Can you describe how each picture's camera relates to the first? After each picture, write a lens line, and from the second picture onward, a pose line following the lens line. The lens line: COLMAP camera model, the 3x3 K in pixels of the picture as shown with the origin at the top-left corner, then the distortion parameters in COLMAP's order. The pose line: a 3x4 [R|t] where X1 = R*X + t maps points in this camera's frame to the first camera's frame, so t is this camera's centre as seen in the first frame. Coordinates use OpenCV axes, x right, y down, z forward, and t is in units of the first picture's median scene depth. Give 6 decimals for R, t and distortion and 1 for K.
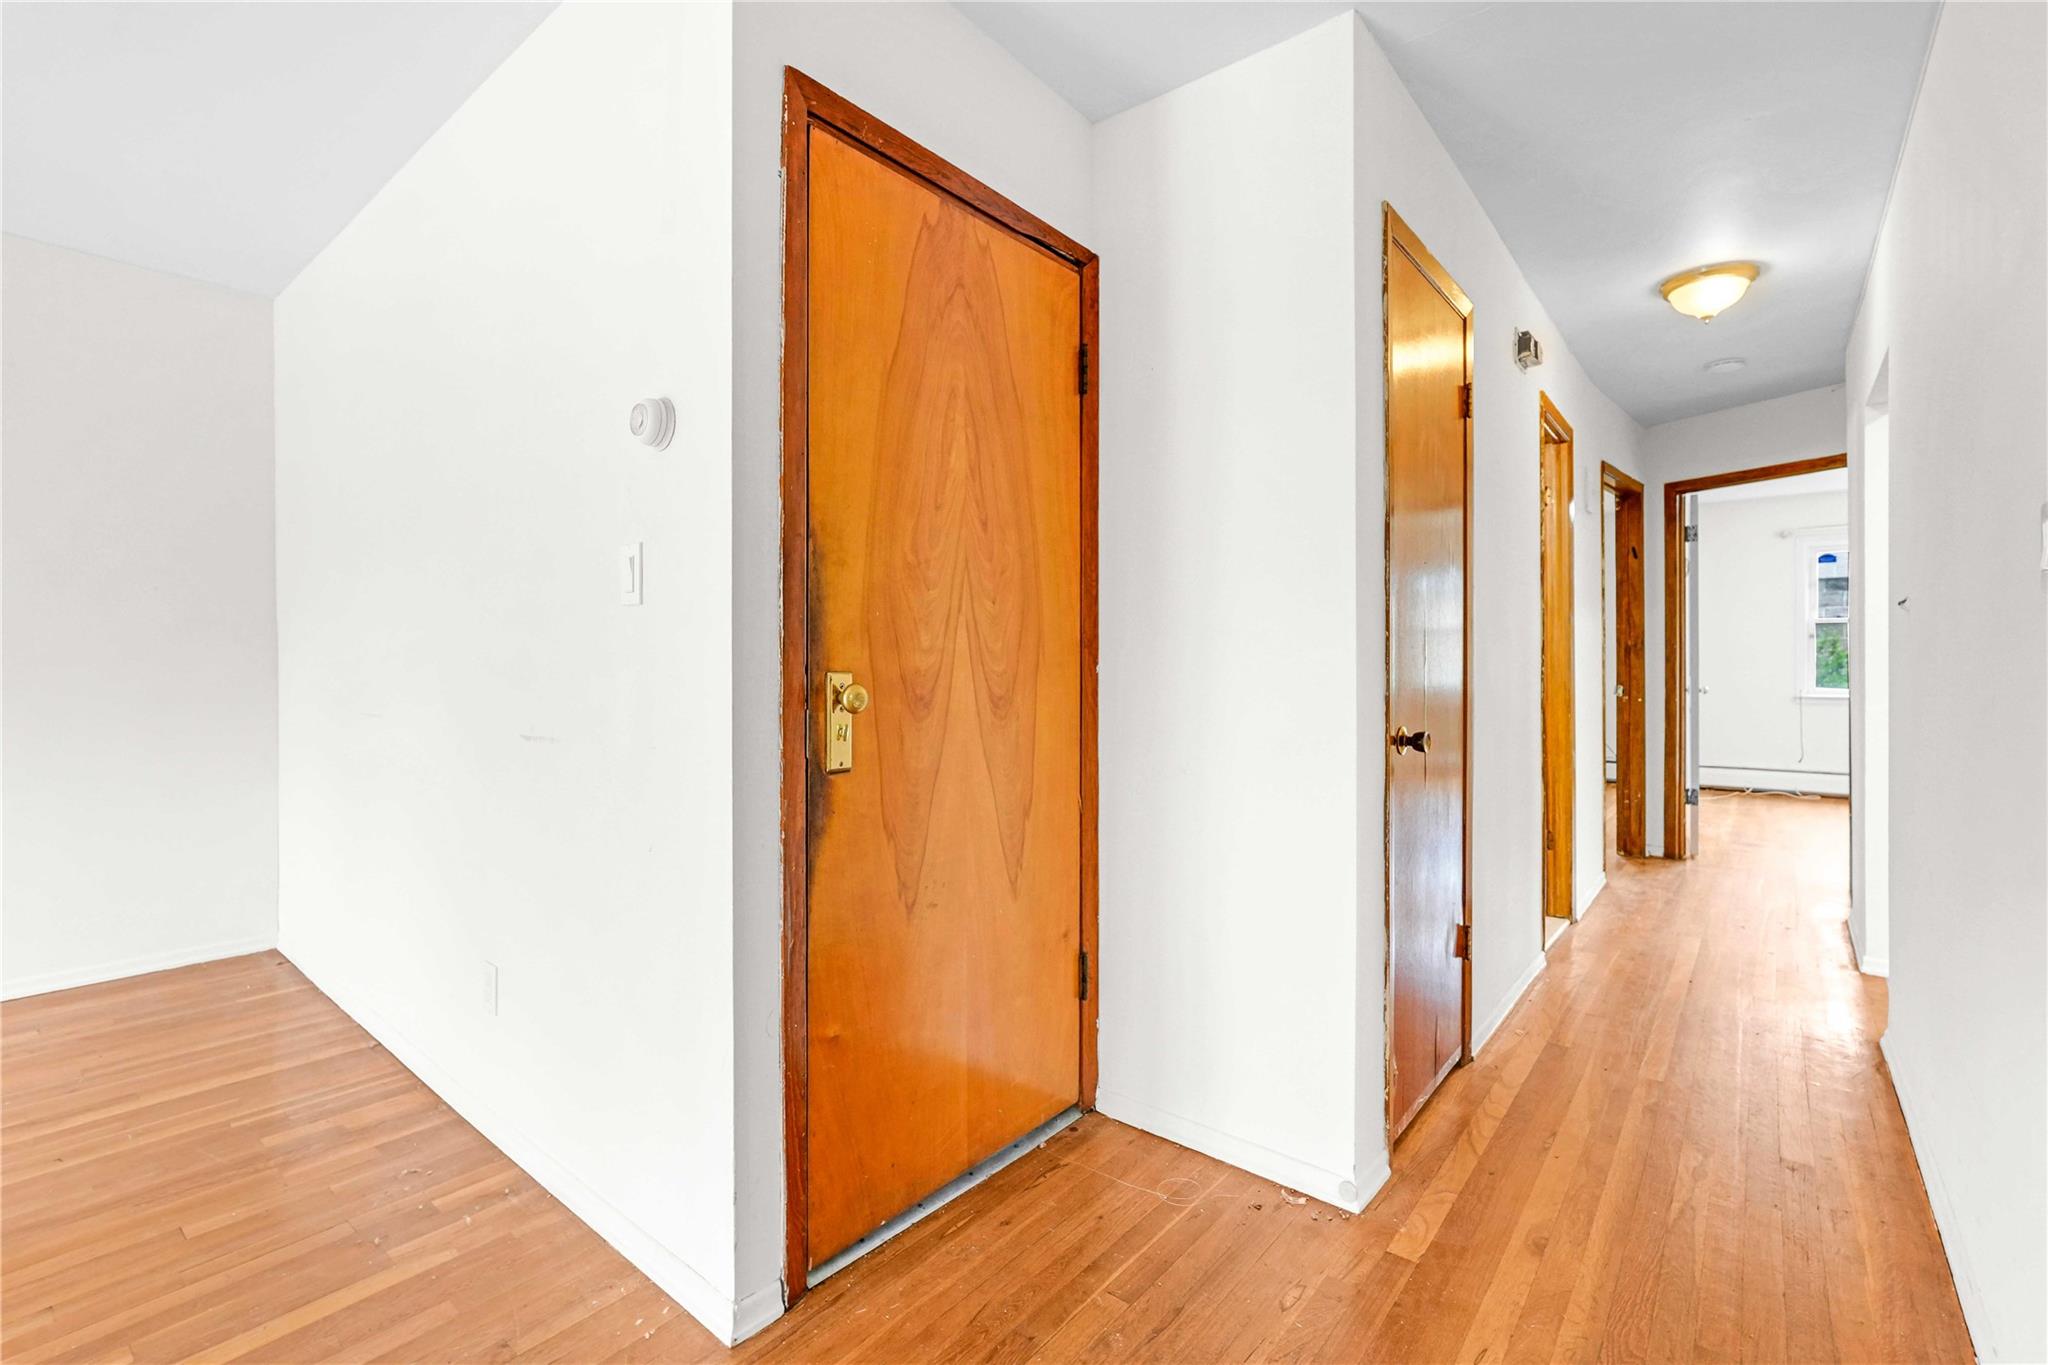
lens RADIAL K [[903.1, 0, 1019.4], [0, 903.1, 659.6], [0, 0, 1]] dist [-0.017305, 0.008220]
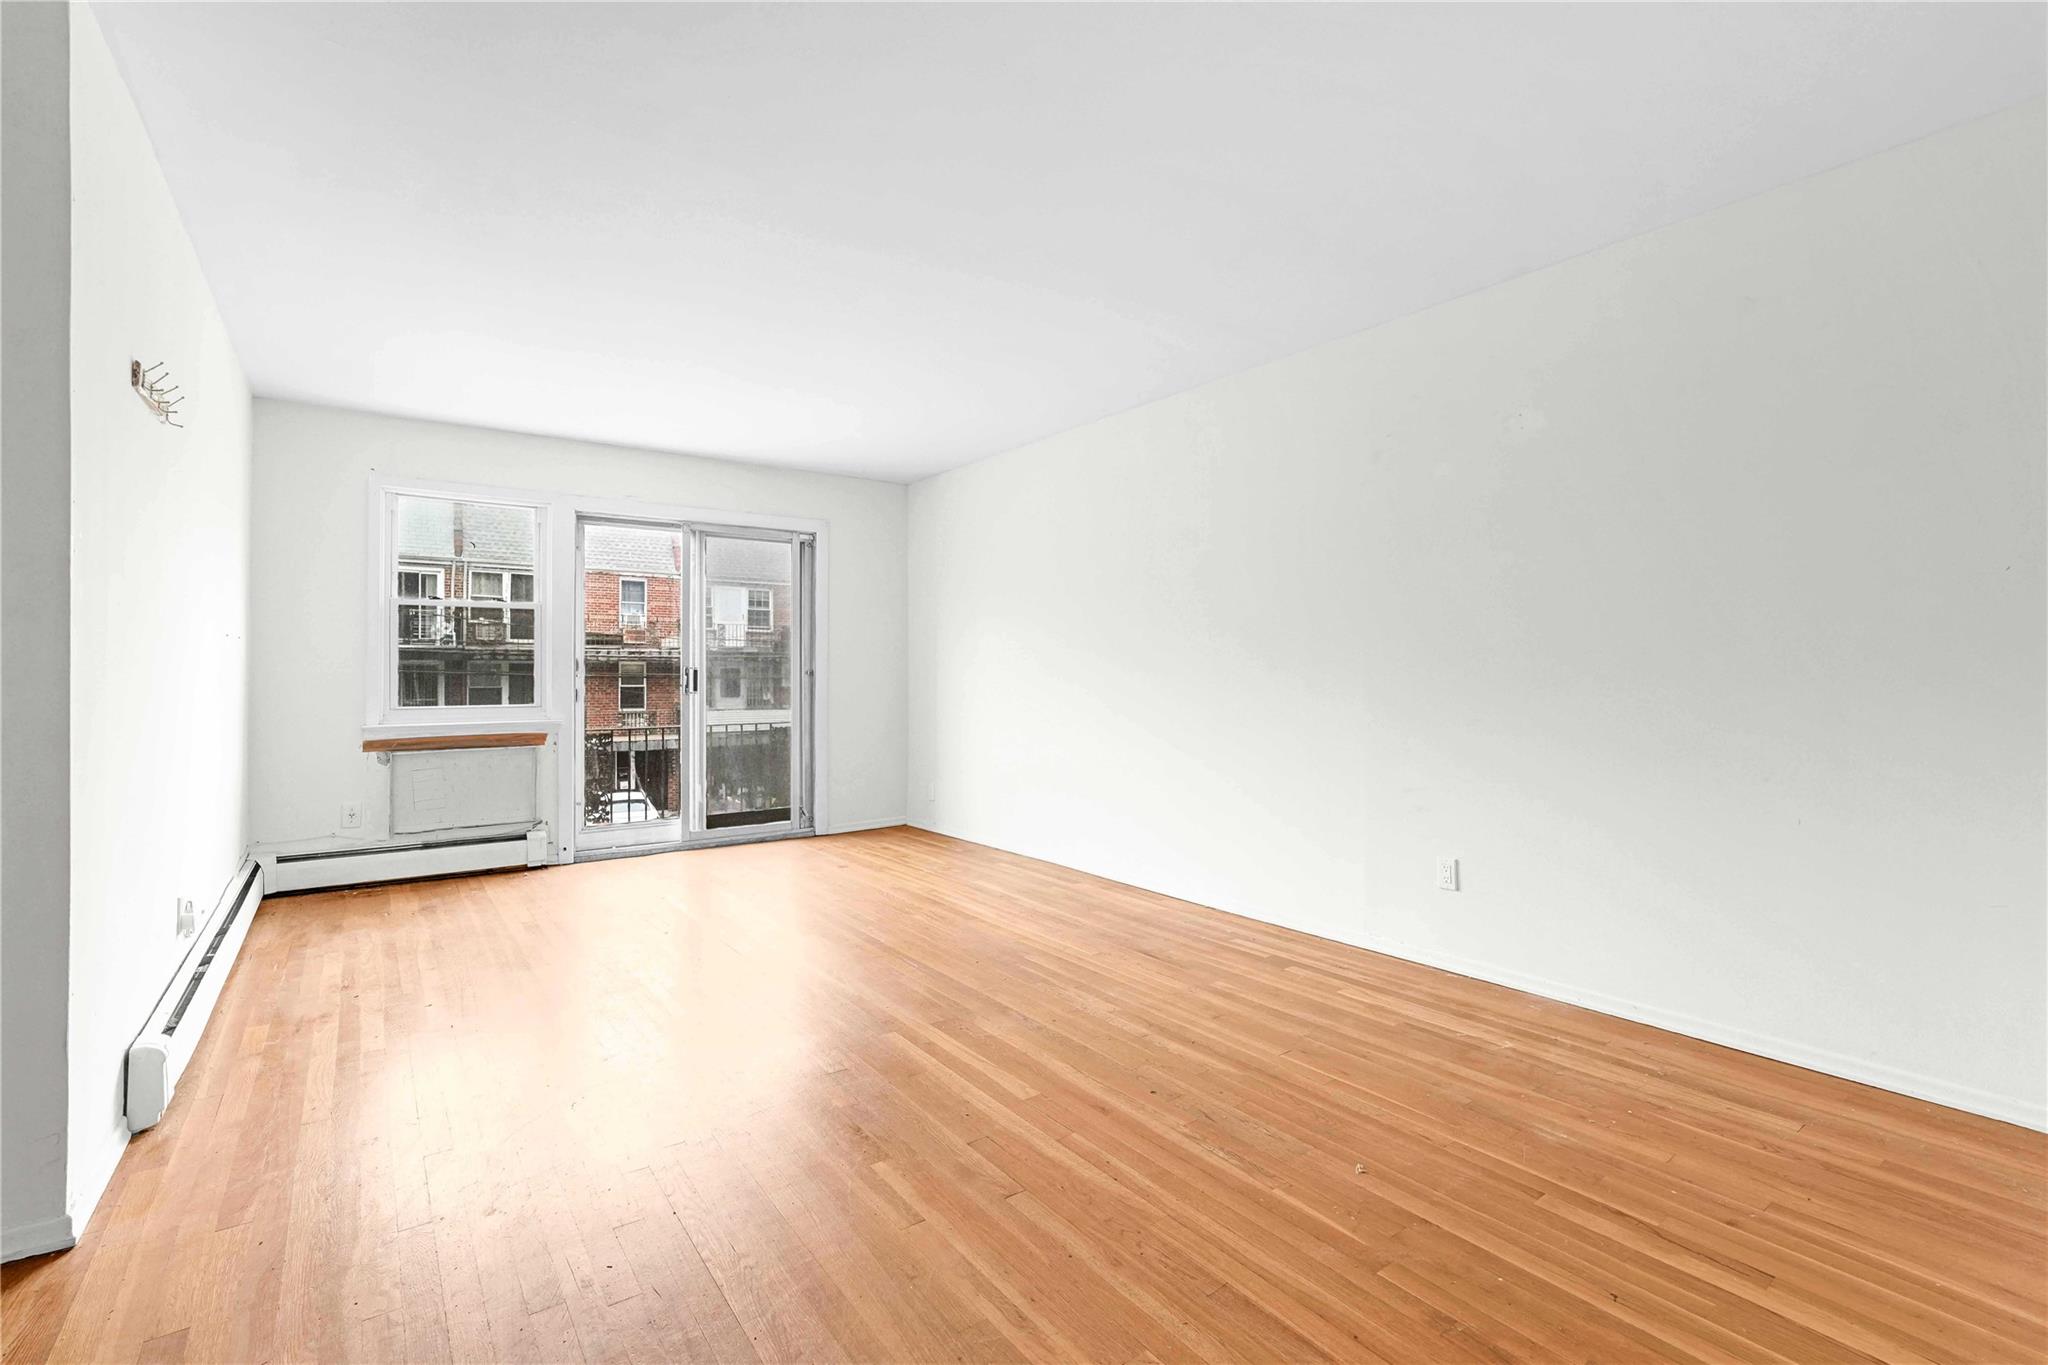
lens RADIAL K [[903.1, 0, 1009.6], [0, 903.1, 677.8], [0, 0, 1]] dist [-0.017305, 0.008220]
pose [[-0.248770, 0.001021, -0.968562, -0.165664], [0.003650, 0.999993, 0.000117, -0.000822], [0.968556, -0.003506, -0.248772, 0.707697]]
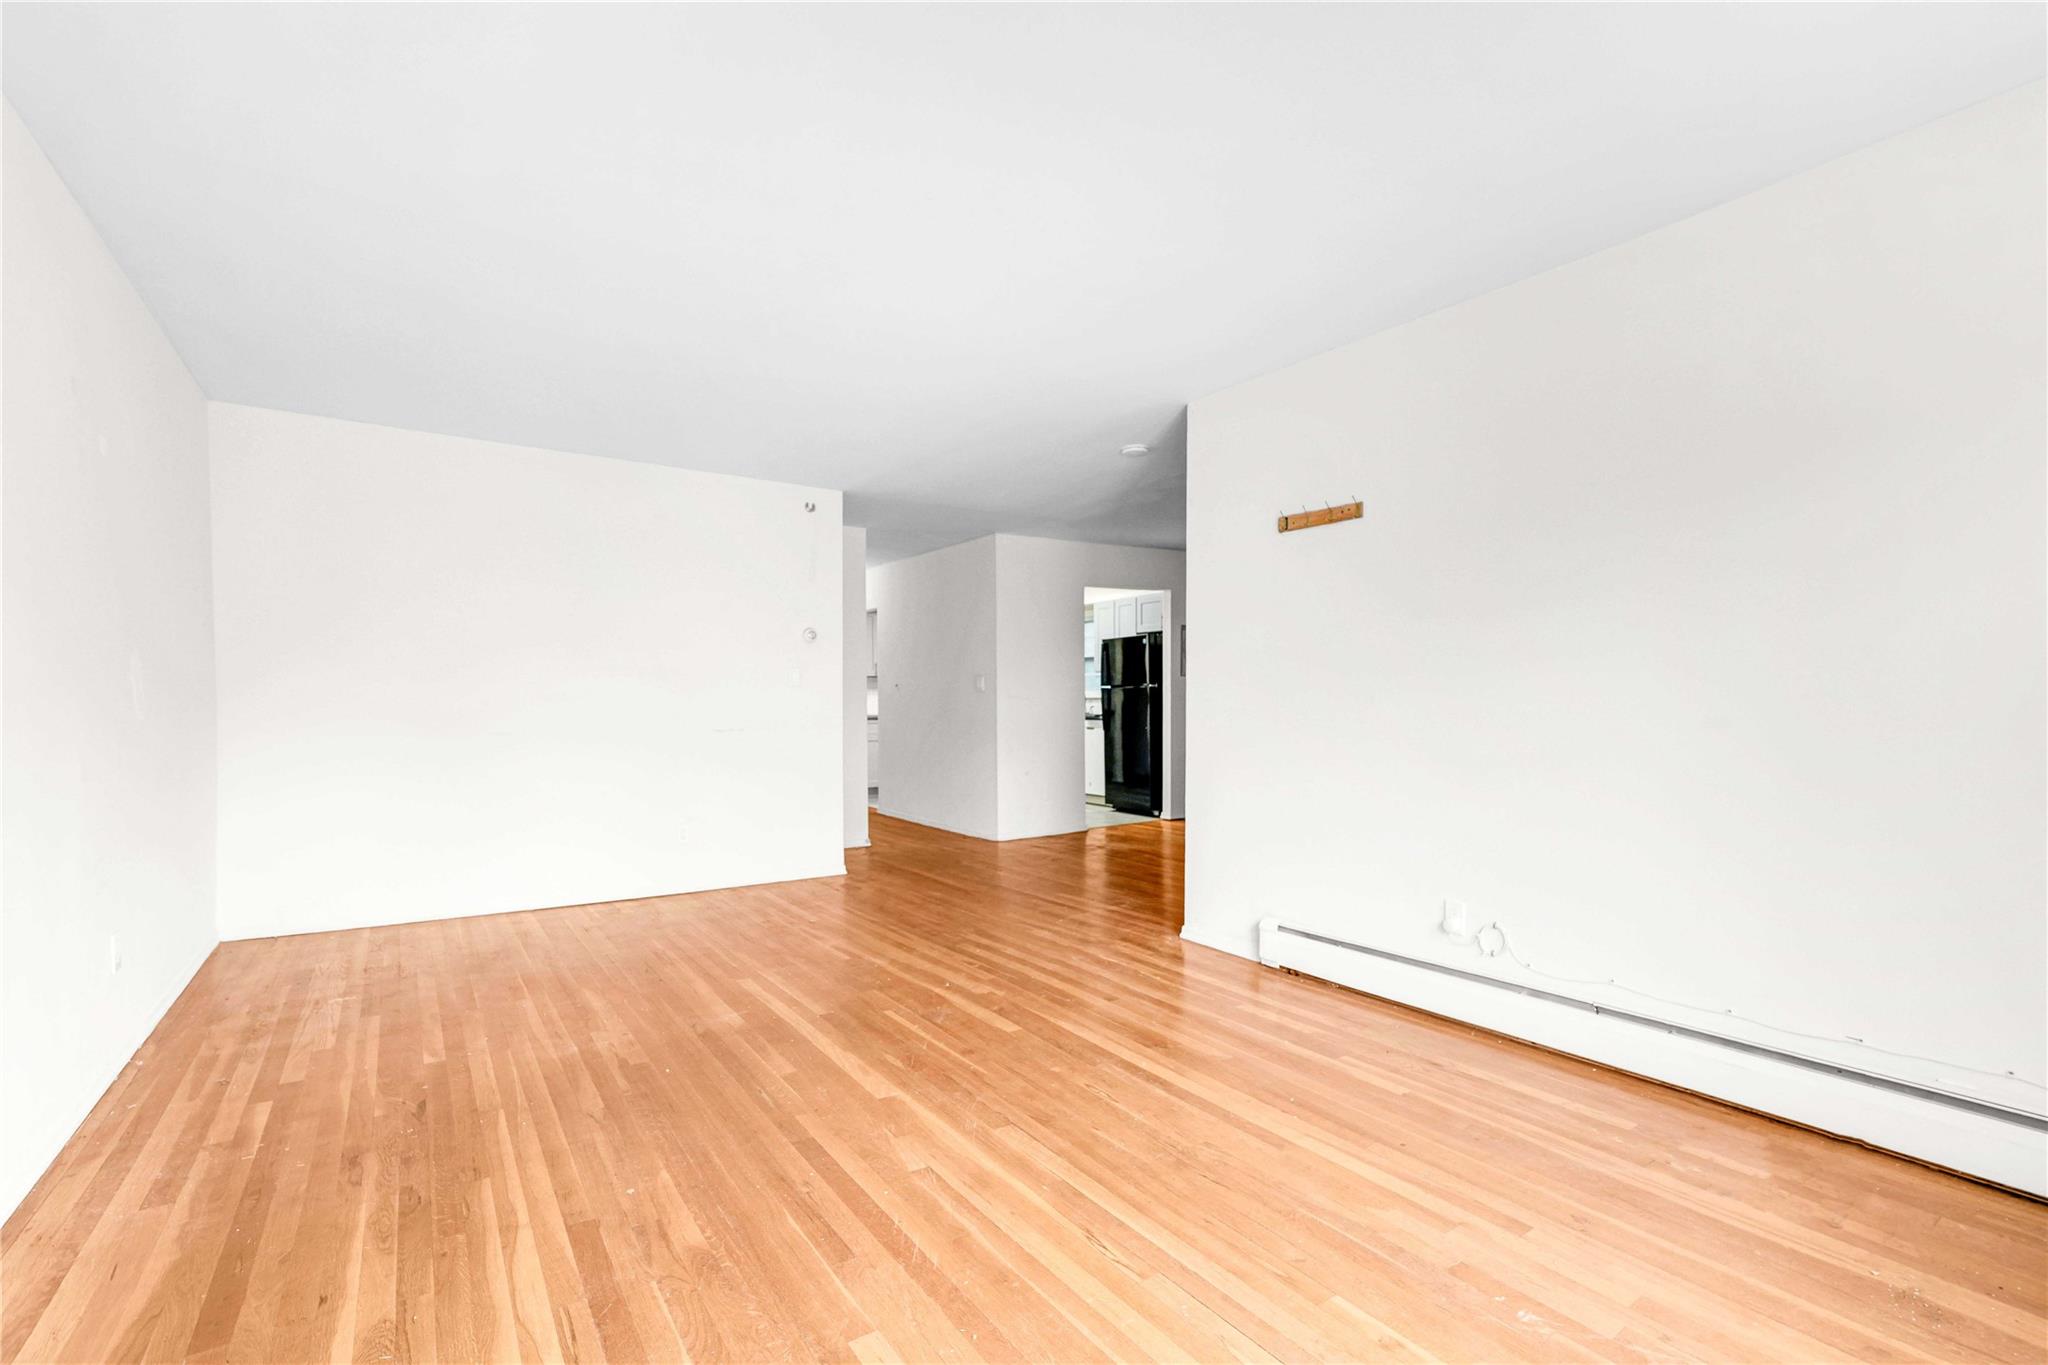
lens RADIAL K [[903.1, 0, 1021.6], [0, 903.1, 697.9], [0, 0, 1]] dist [-0.017305, 0.008220]
pose [[0.266262, 0.002629, 0.963897, -3.023772], [-0.000617, 0.999997, -0.002557, -0.012642], [-0.963901, 0.000087, 0.266263, -0.636601]]
